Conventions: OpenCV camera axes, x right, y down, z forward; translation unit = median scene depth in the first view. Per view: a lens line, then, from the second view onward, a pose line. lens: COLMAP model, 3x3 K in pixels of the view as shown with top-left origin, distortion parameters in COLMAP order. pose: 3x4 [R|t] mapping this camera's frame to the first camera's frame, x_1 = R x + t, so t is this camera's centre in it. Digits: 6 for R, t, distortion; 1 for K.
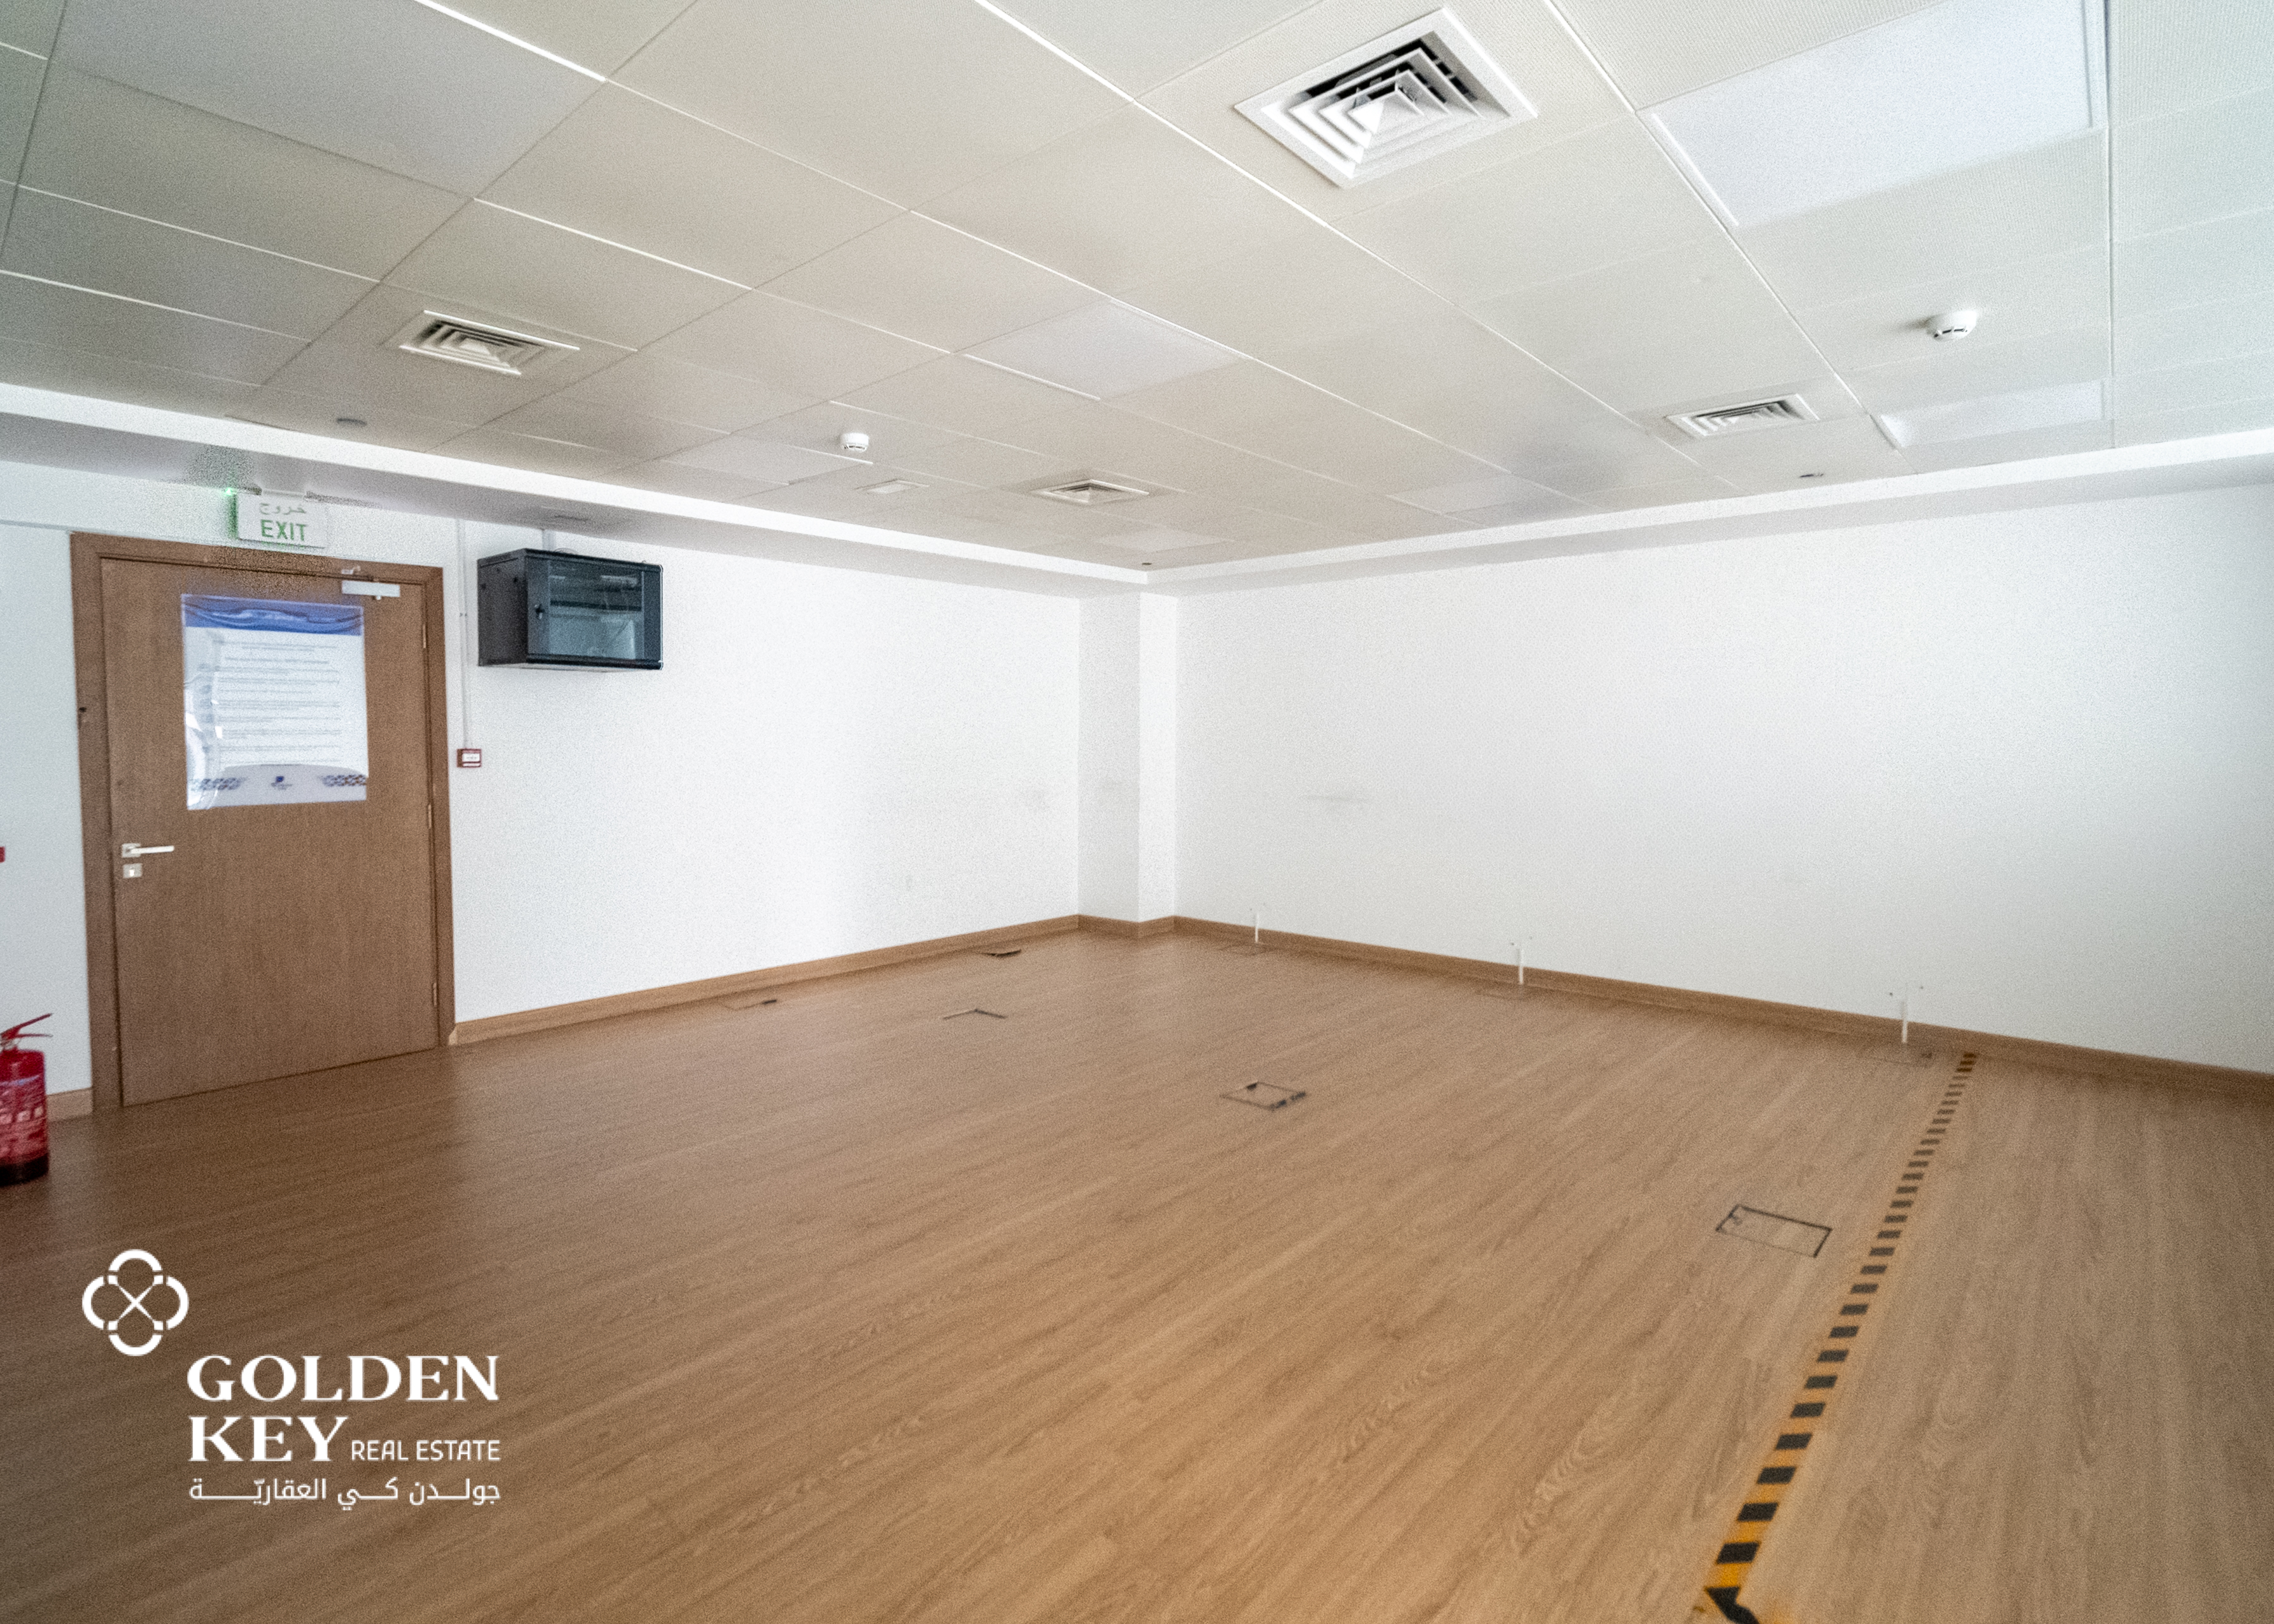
lens RADIAL K [[1108.2, 0, 1134.0], [0, 1108.2, 767.9], [0, 0, 1]] dist [0.018498, -0.014617]
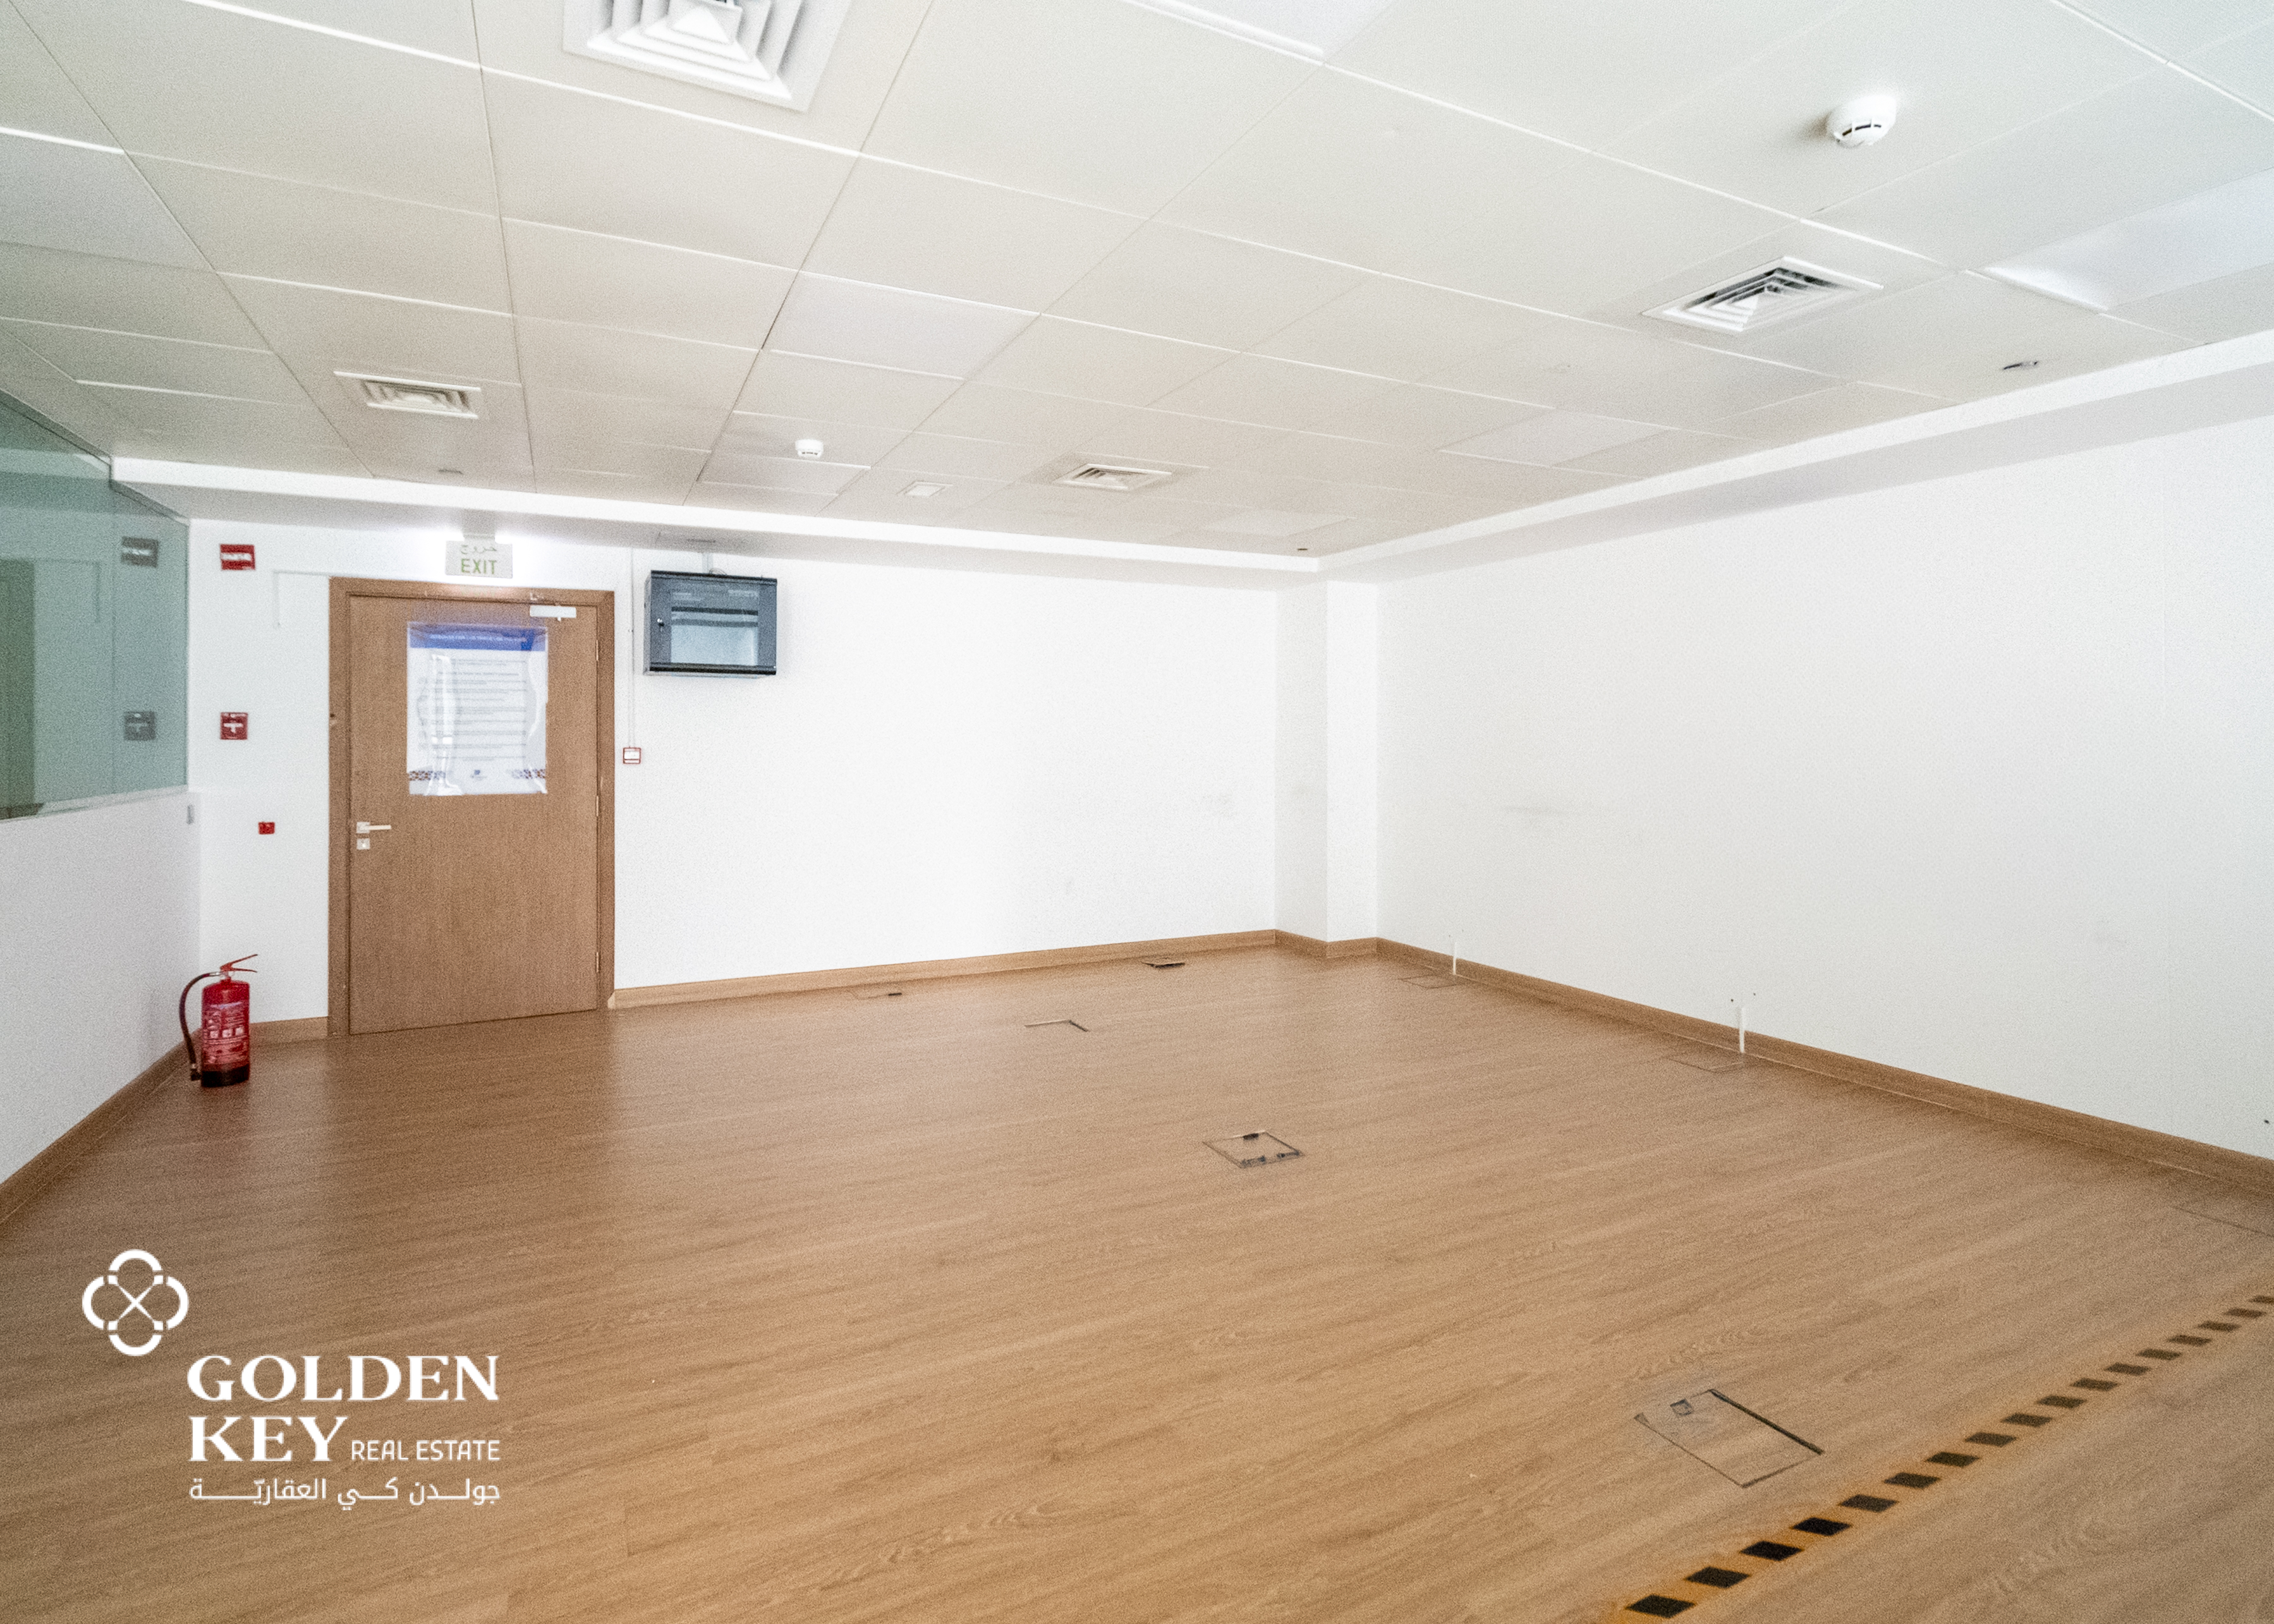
lens RADIAL K [[1131.3, 0, 1111.1], [0, 1131.3, 728.1], [0, 0, 1]] dist [0.002607, -0.001092]
pose [[0.928142, -0.003973, -0.372206, 0.323121], [-0.010475, 0.999268, -0.036789, 0.000320], [0.372080, 0.038044, 0.927421, 0.118780]]
